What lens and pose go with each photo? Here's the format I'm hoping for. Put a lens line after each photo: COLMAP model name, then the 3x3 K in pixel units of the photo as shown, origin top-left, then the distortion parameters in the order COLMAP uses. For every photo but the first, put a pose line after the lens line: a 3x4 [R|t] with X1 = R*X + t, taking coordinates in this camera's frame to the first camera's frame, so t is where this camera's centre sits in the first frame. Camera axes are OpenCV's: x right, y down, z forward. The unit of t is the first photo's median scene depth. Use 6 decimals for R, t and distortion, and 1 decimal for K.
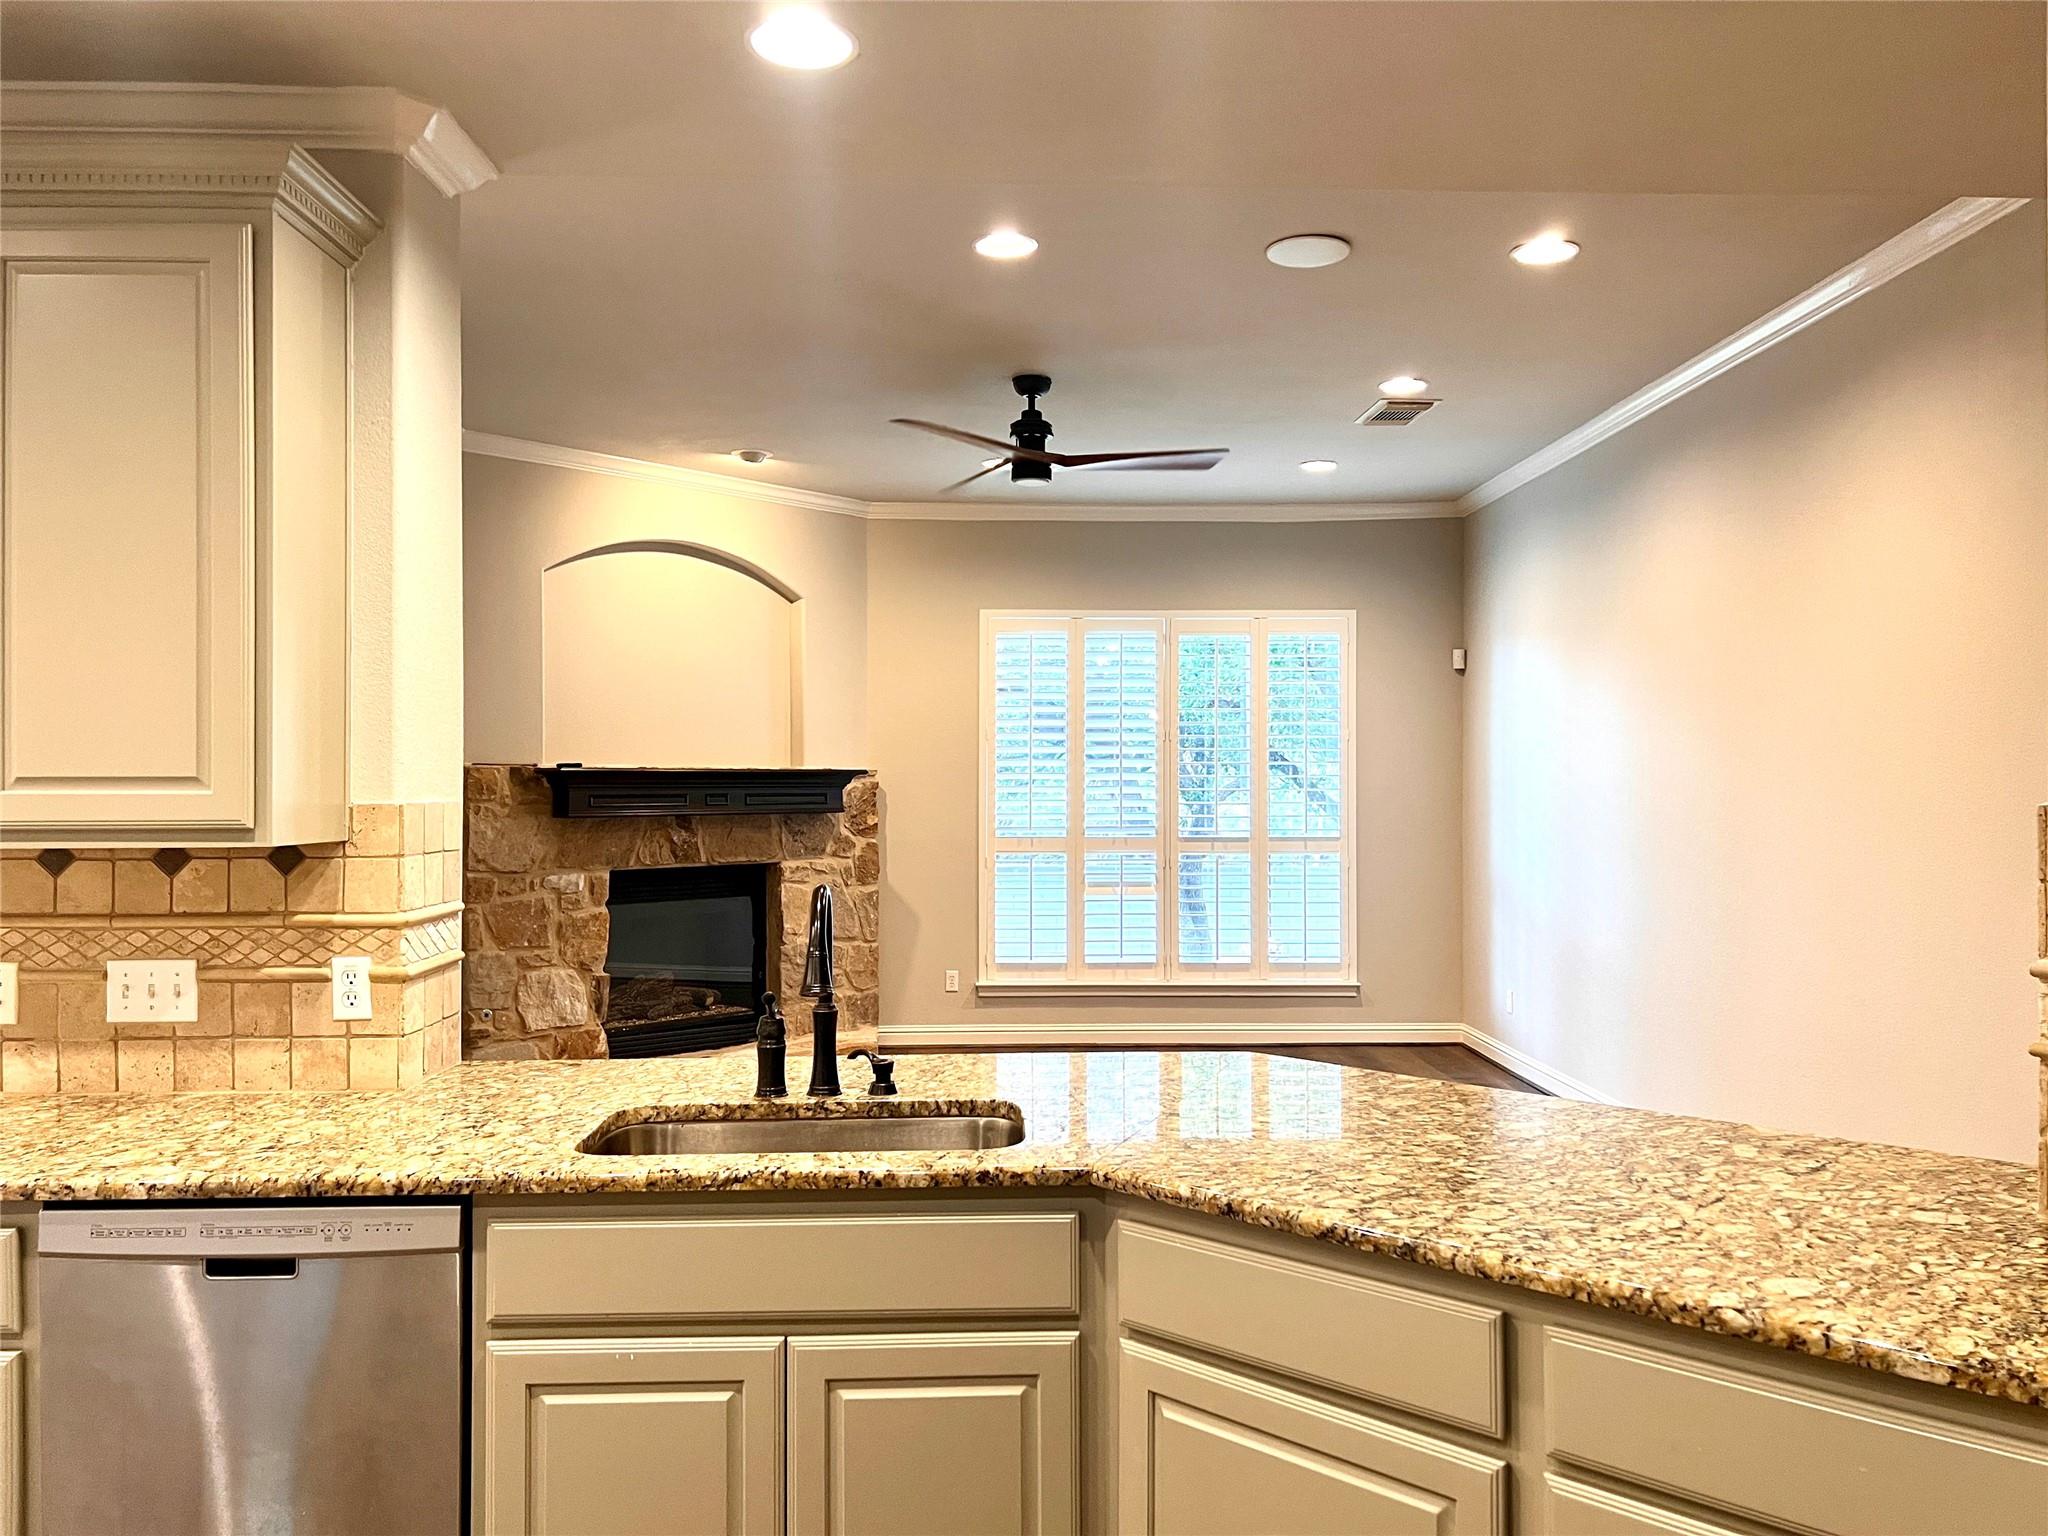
lens RADIAL K [[1539.4, 0, 1024.6], [0, 1539.4, 778.5], [0, 0, 1]] dist [0.065034, -0.076193]
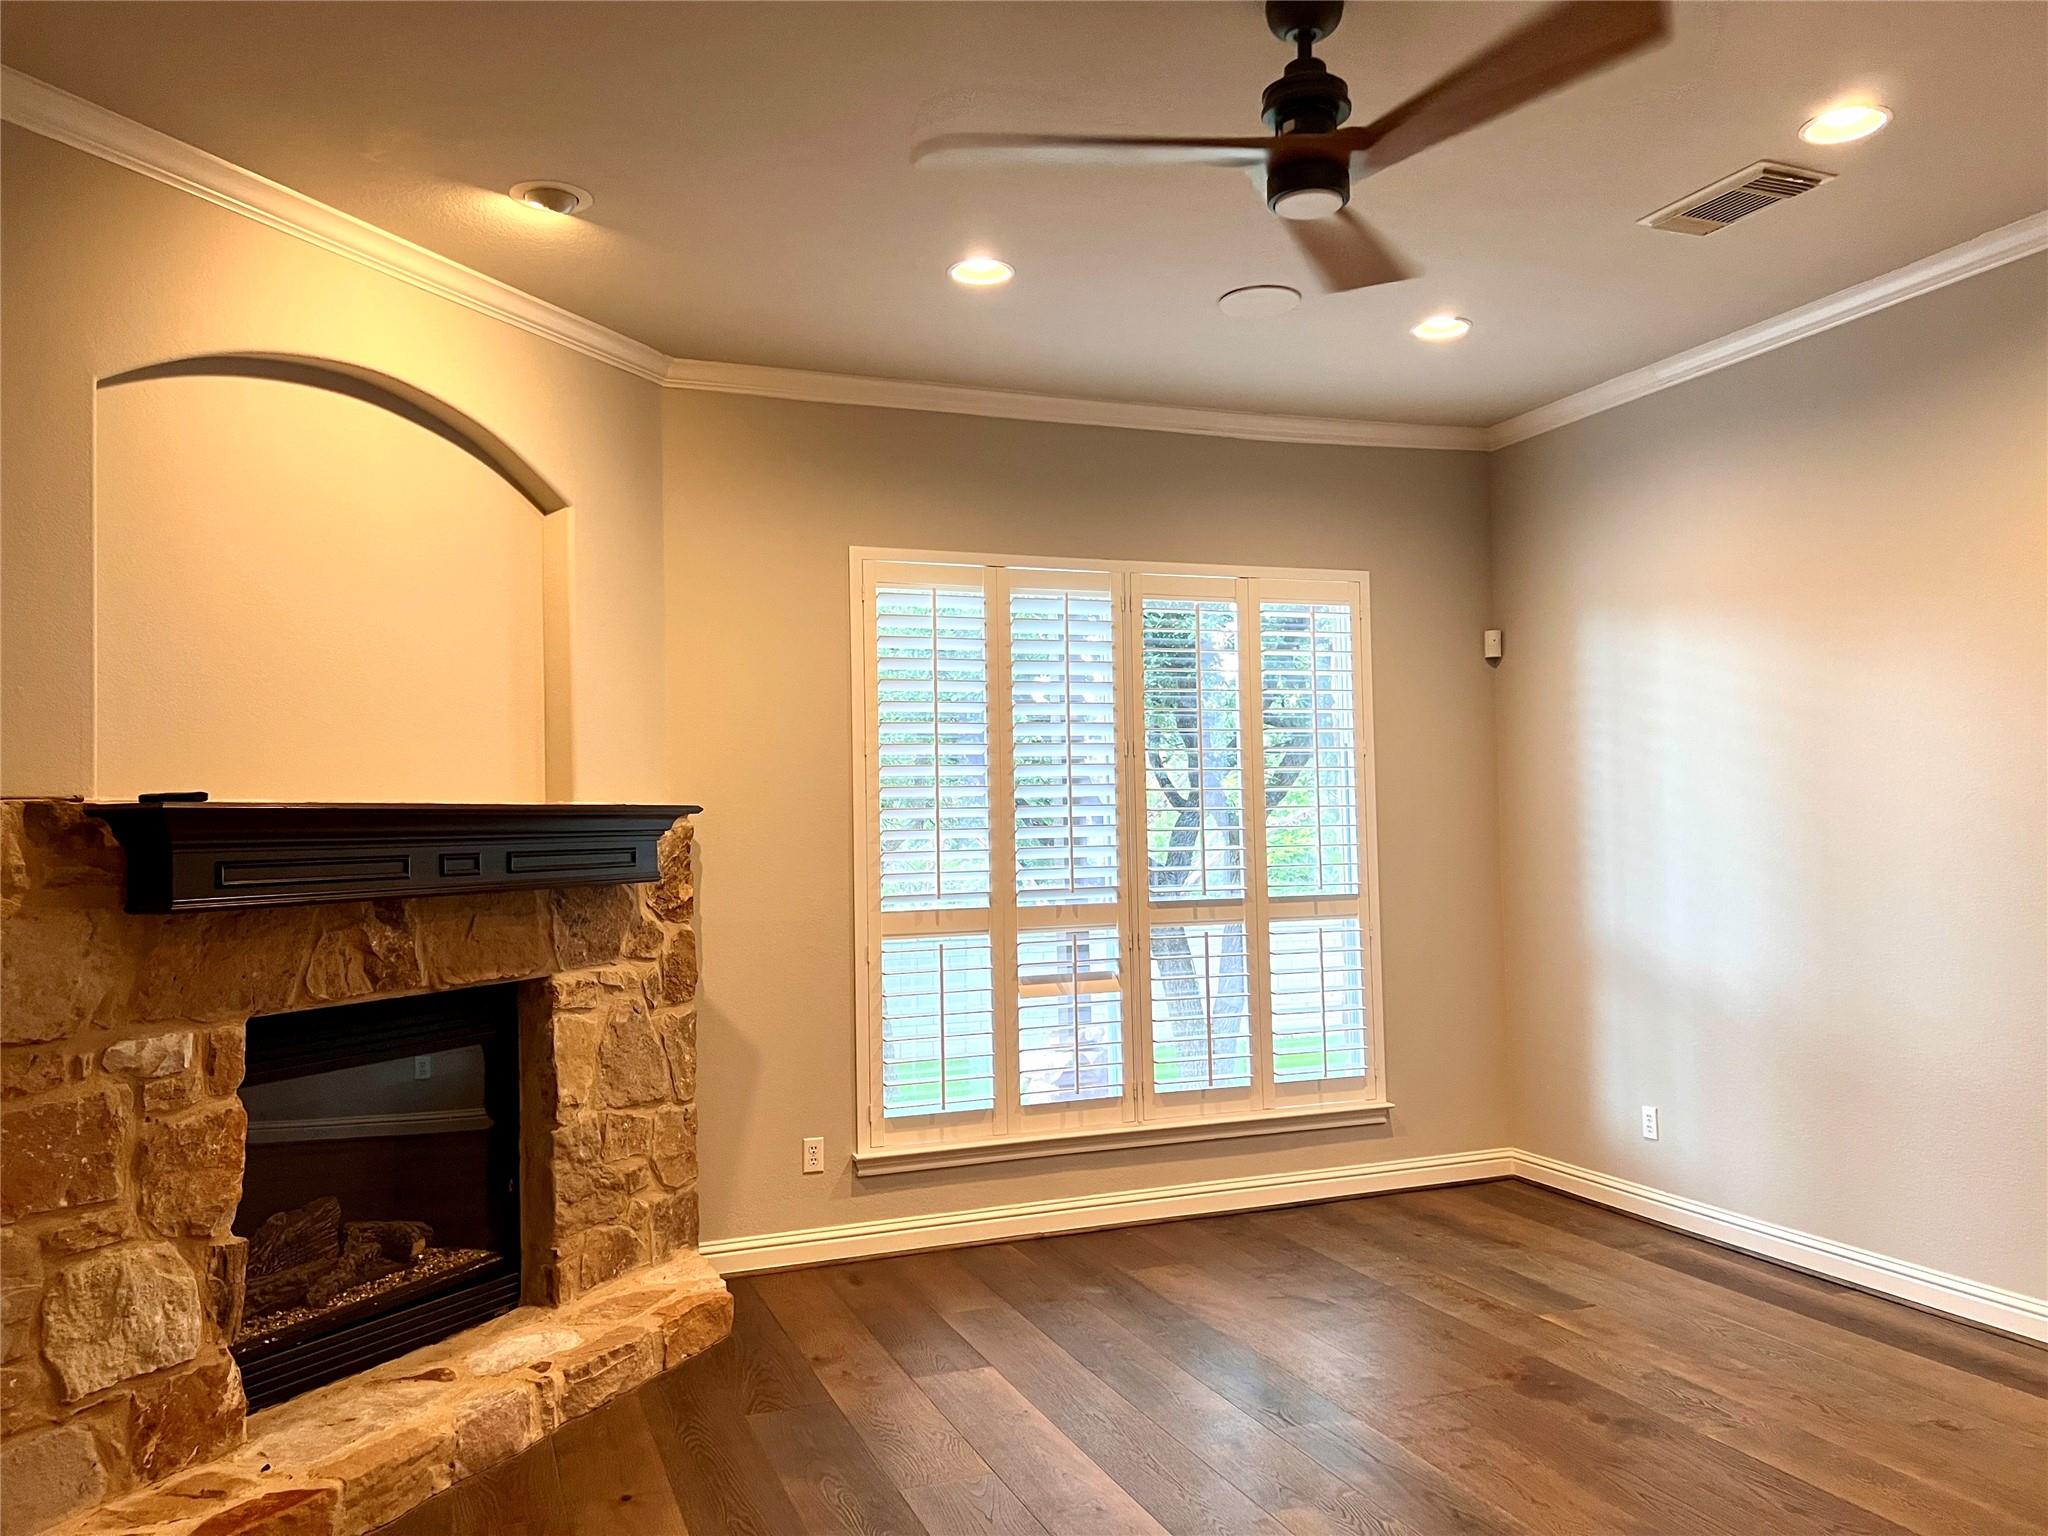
lens RADIAL K [[1539.4, 0, 1019.4], [0, 1539.4, 770.6], [0, 0, 1]] dist [0.065034, -0.076193]
pose [[0.940006, -0.006262, 0.341100, -0.188990], [0.019661, 0.999164, -0.035838, 0.004318], [-0.340590, 0.040394, 0.939344, 0.422066]]
